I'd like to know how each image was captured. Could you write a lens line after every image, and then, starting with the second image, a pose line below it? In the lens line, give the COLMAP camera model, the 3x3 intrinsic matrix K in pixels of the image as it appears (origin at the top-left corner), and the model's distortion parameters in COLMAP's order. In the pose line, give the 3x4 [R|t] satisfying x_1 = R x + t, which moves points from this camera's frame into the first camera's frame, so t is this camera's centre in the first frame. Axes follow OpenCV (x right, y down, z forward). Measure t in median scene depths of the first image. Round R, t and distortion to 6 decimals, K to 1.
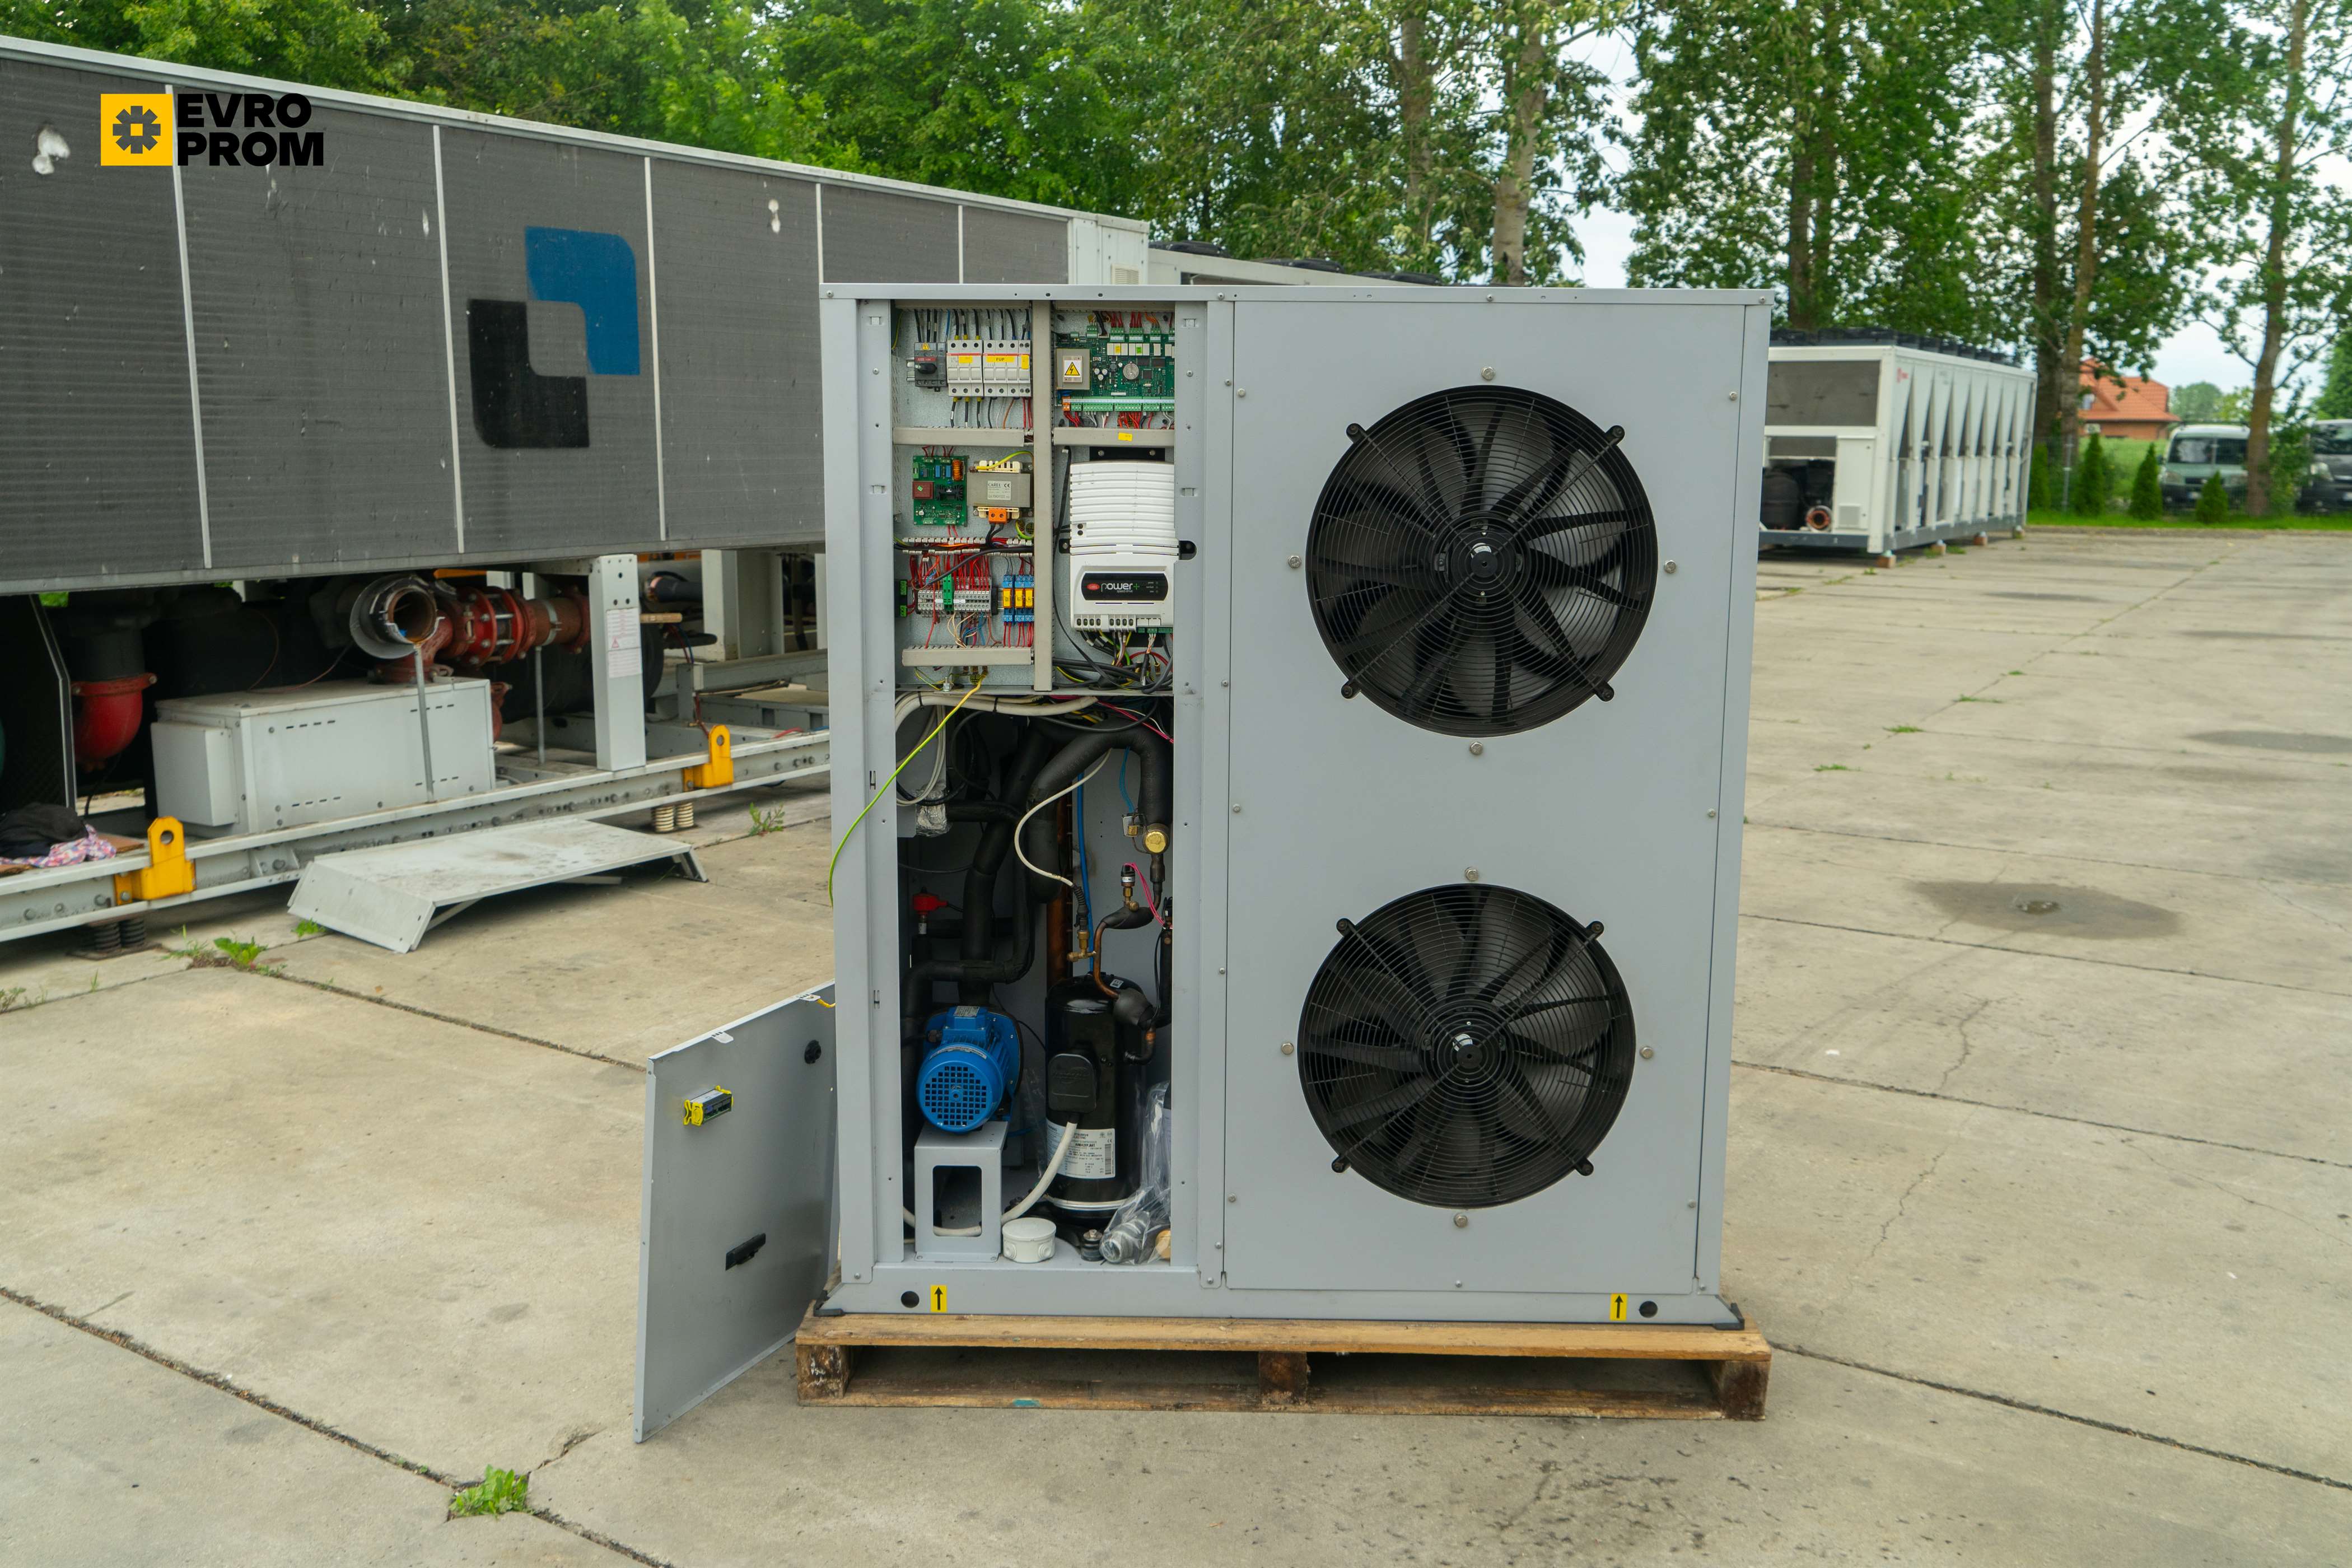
lens RADIAL K [[2018.7, 0, 1185.0], [0, 2018.7, 787.0], [0, 0, 1]] dist [-0.008204, 0.021159]
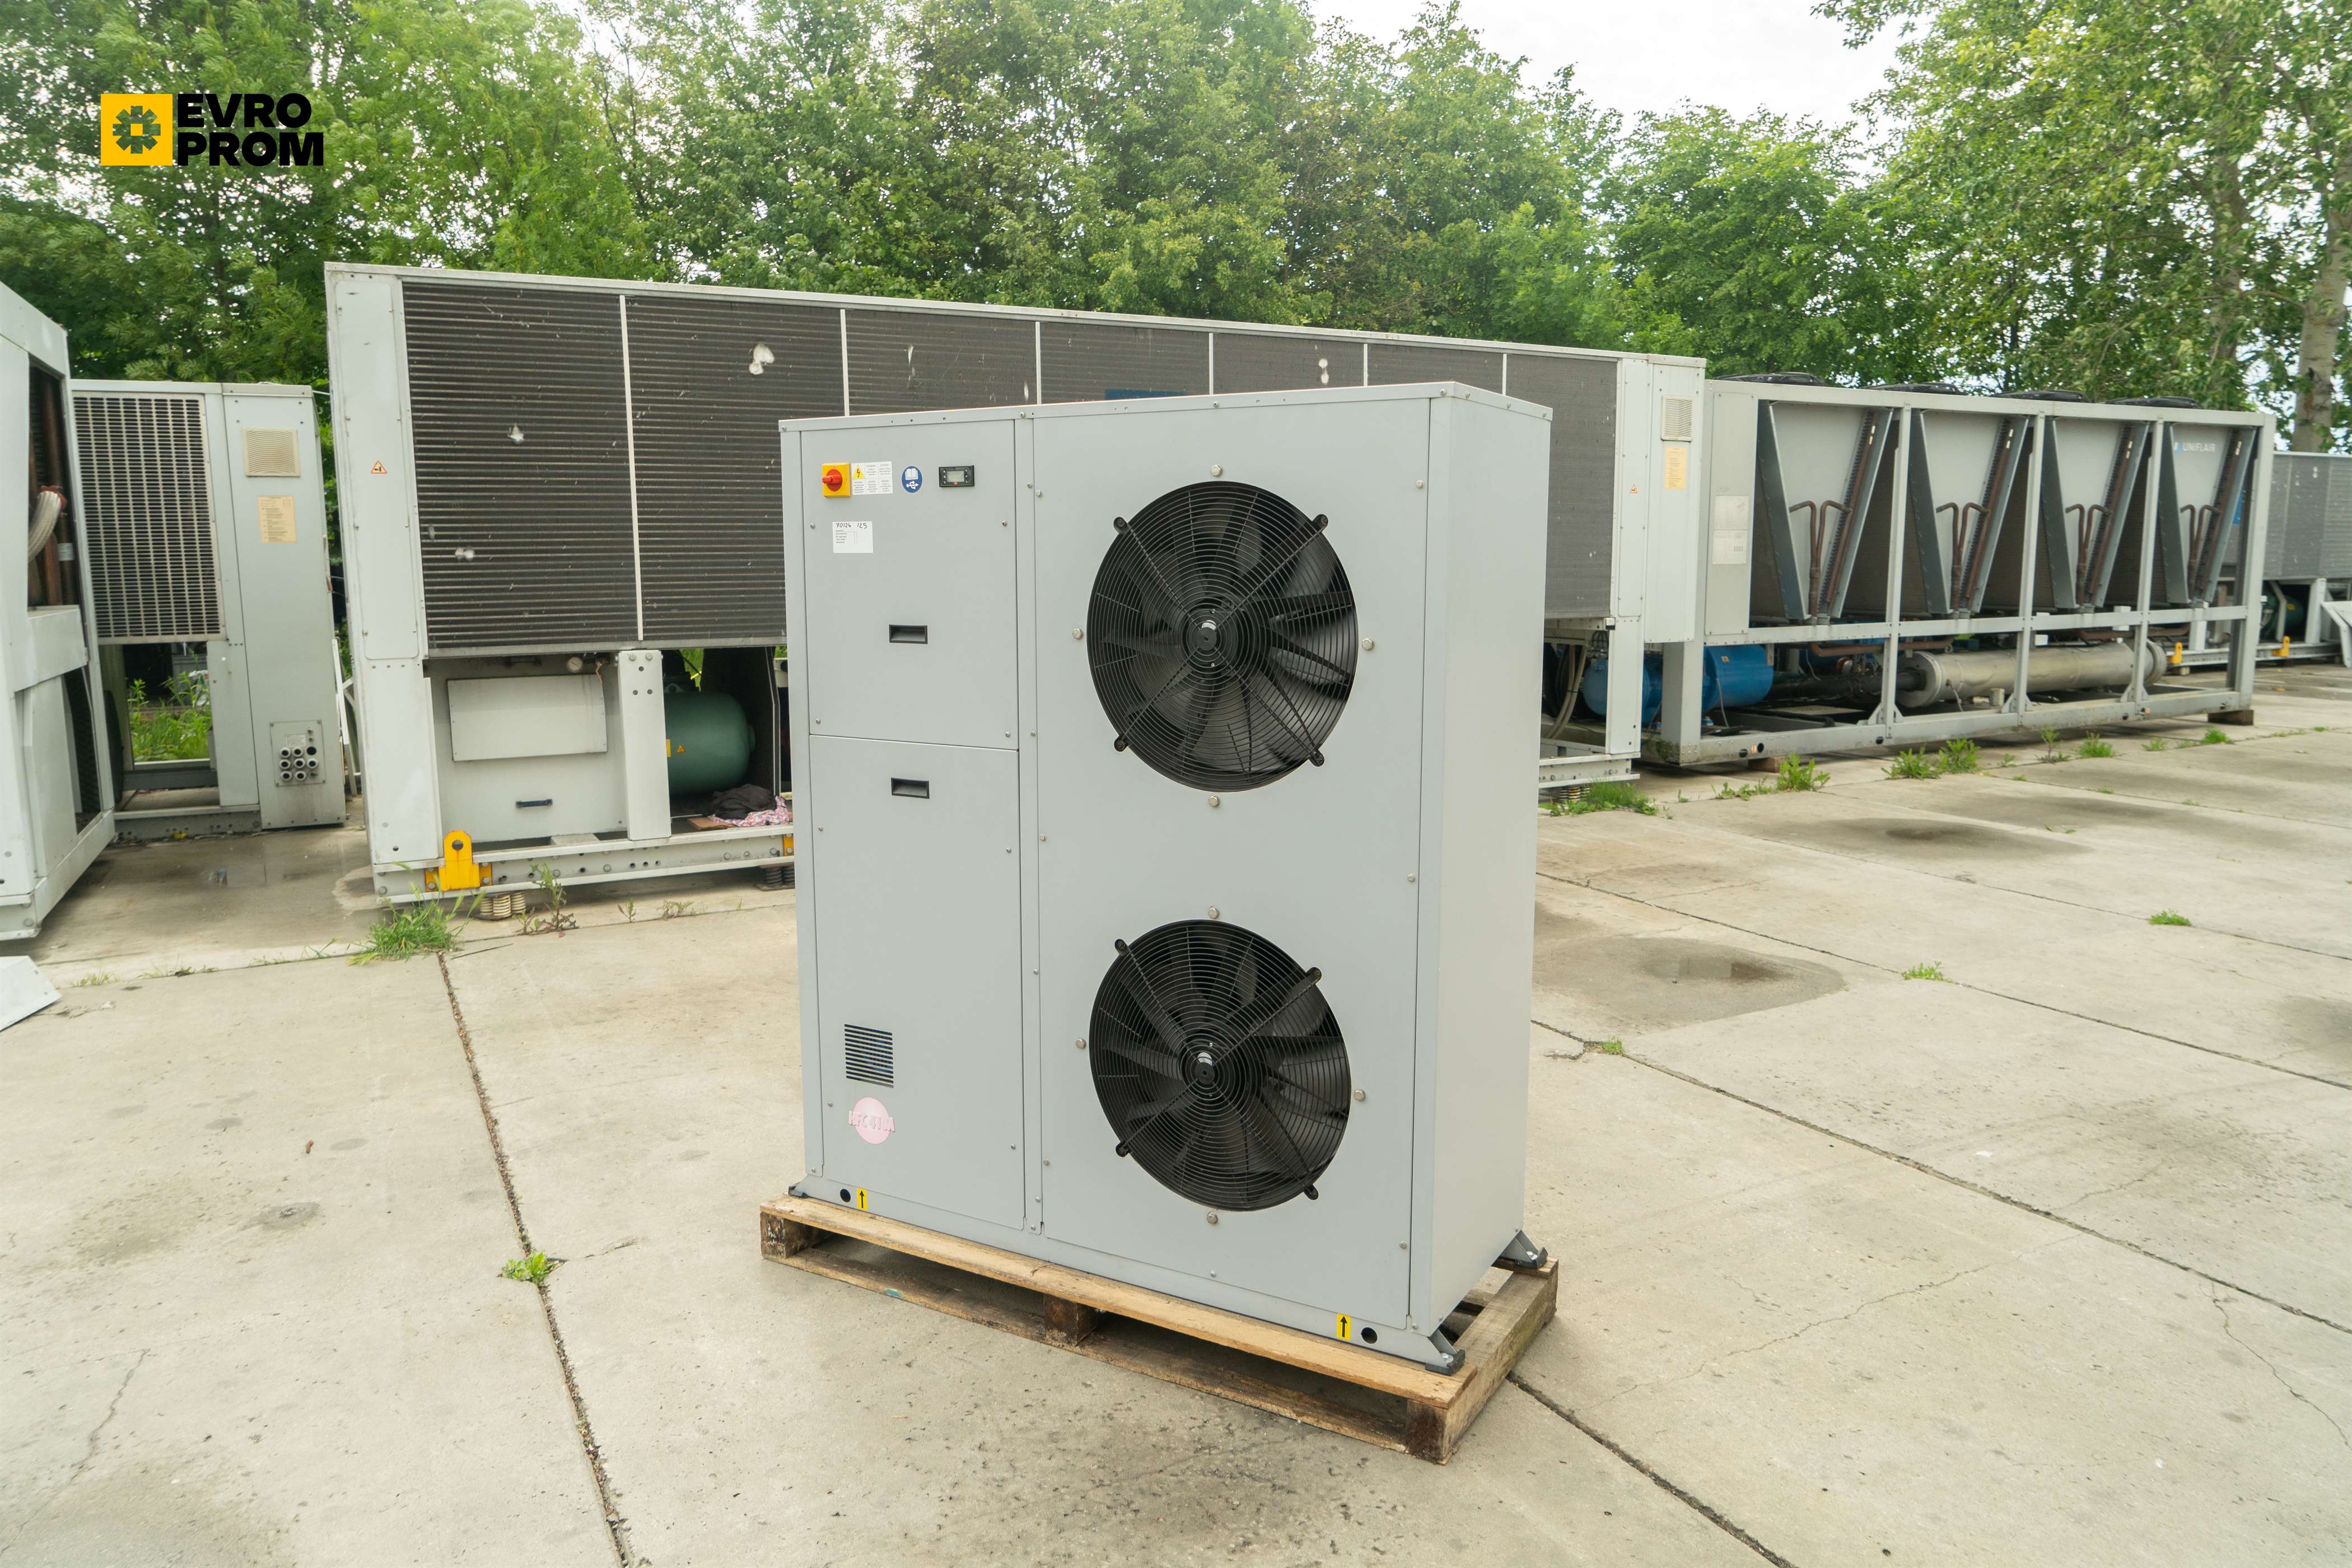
lens RADIAL K [[1587.4, 0, 1178.2], [0, 1587.4, 783.9], [0, 0, 1]] dist [-0.019809, 0.006912]
pose [[0.871965, 0.066177, -0.485074, 0.534366], [-0.078306, 0.996918, -0.004757, -0.022127], [0.483264, 0.042132, 0.874460, 0.202915]]
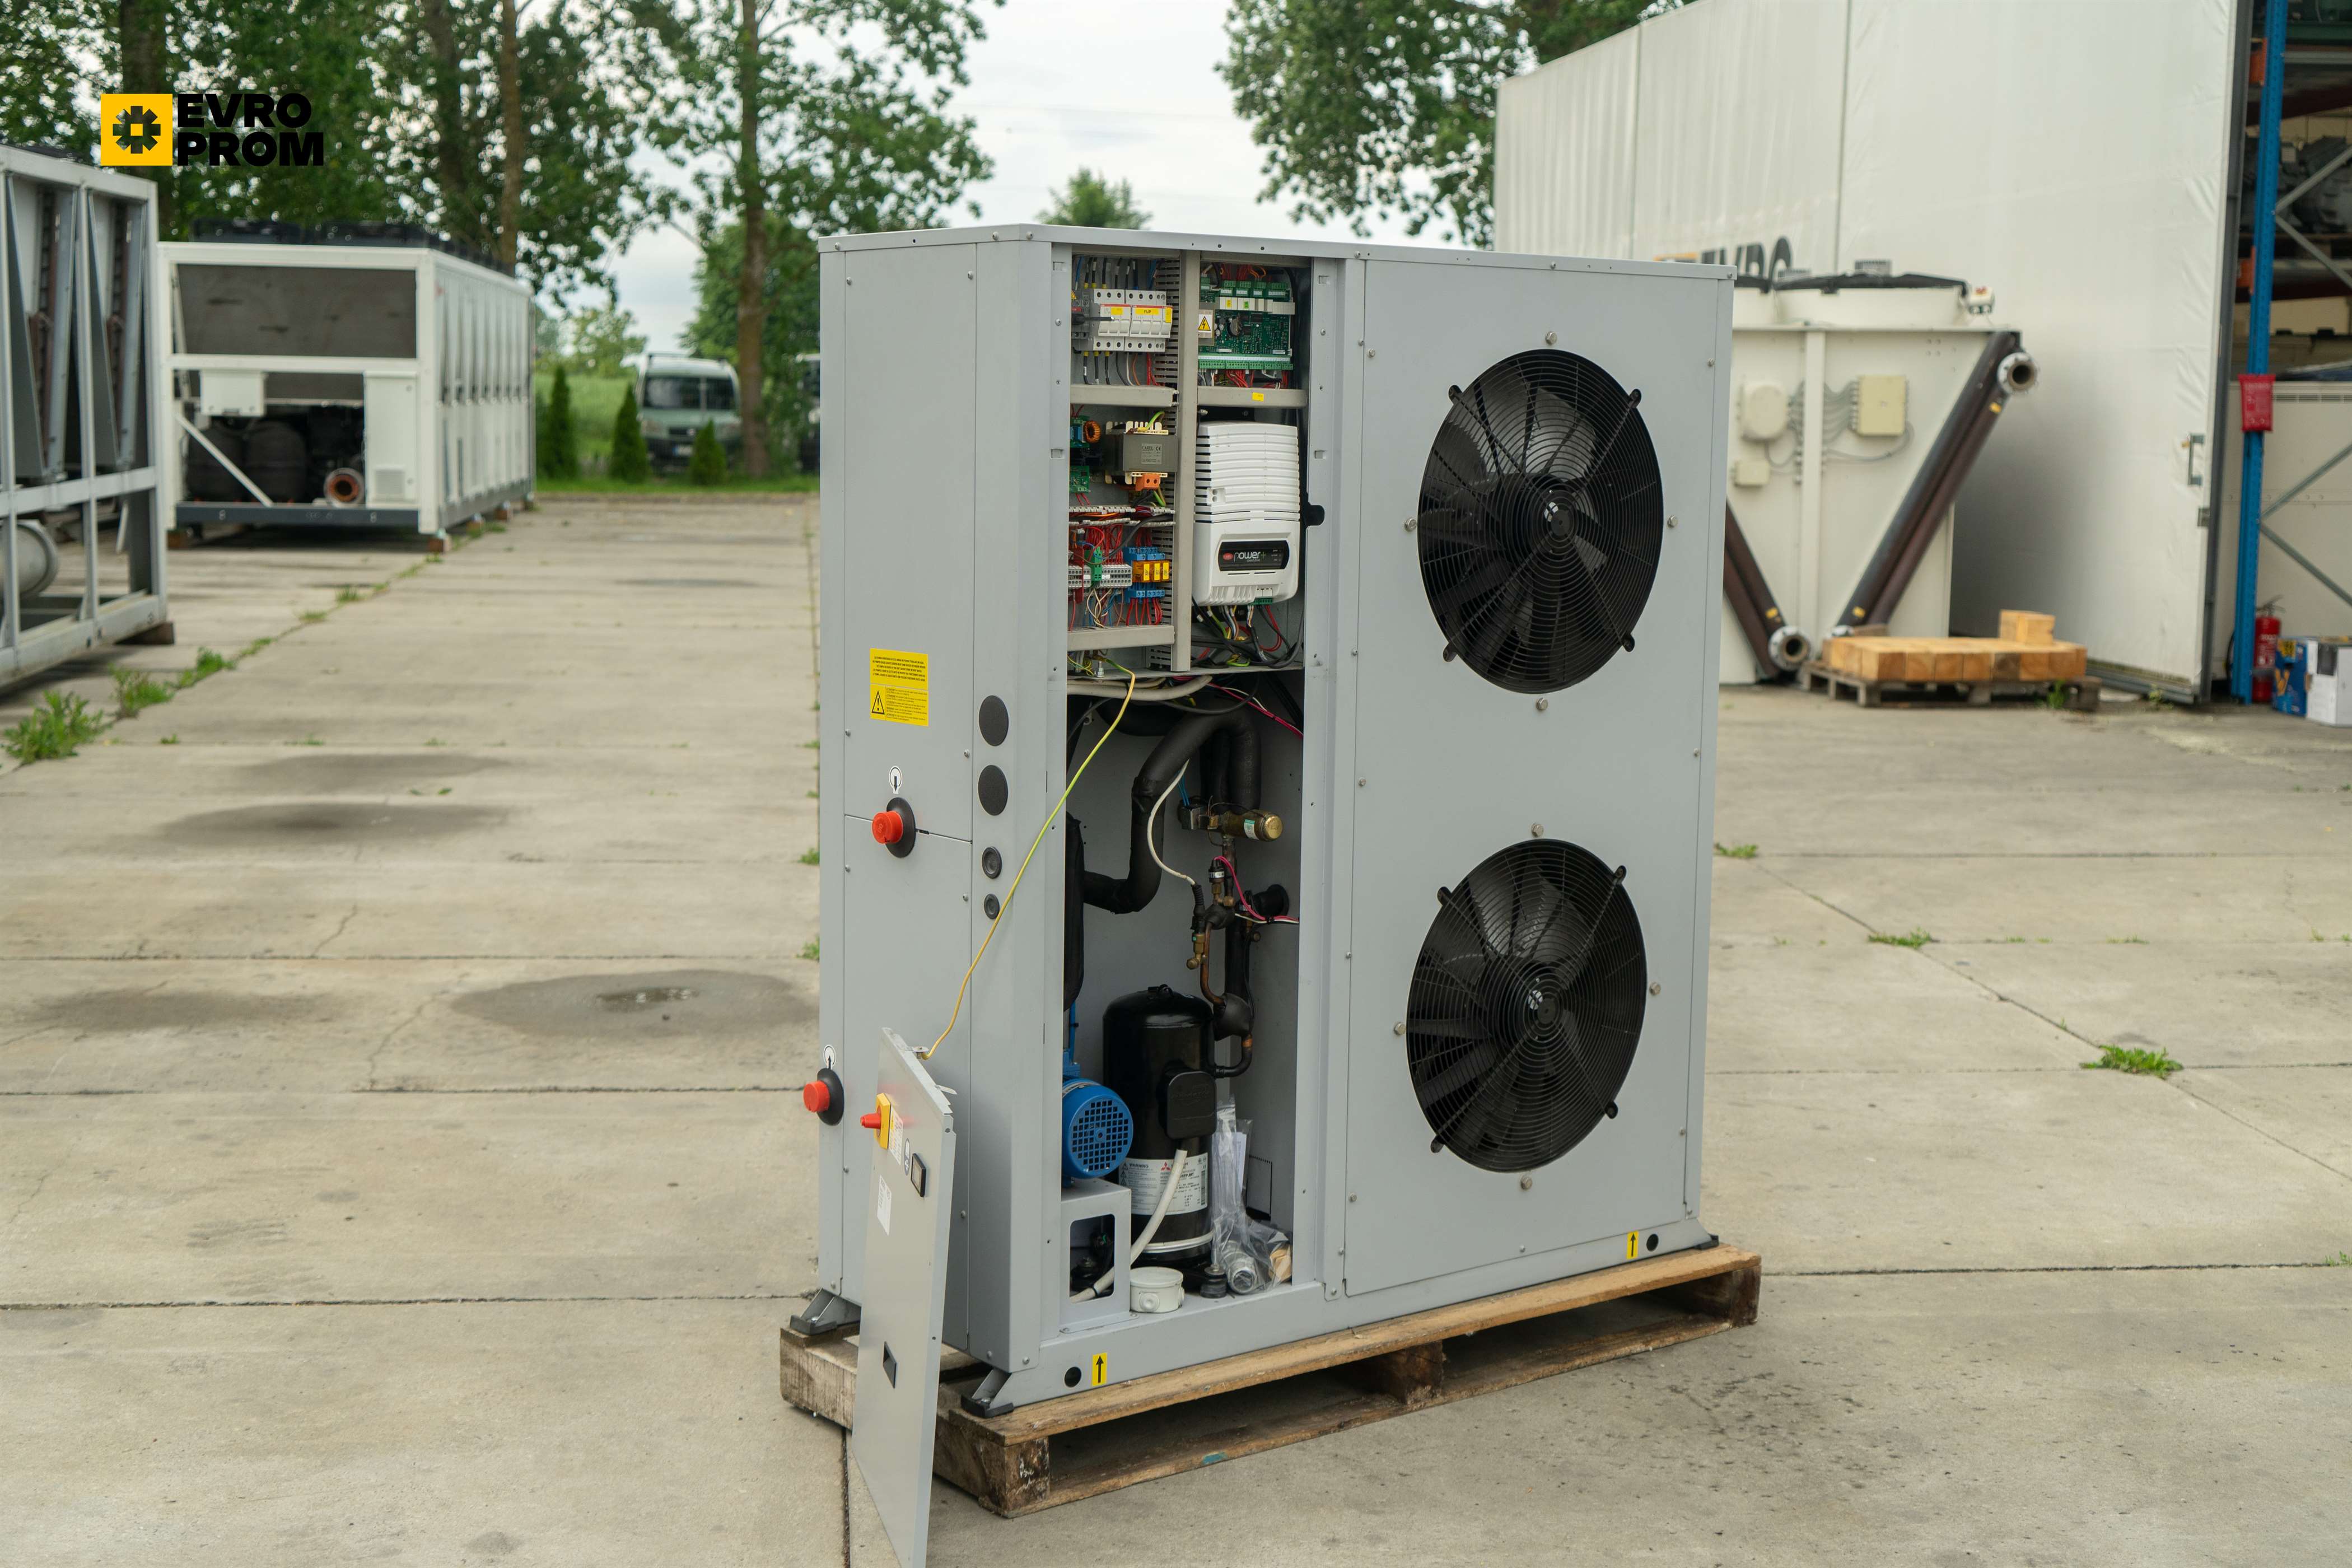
lens RADIAL K [[3024.0, 0, 1178.3], [0, 3024.0, 790.0], [0, 0, 1]] dist [-0.008447, 0.000000]
pose [[0.775830, -0.077061, 0.626218, -0.911834], [0.097502, 0.995234, 0.001675, 0.003338], [-0.623362, 0.059758, 0.779646, -0.064695]]
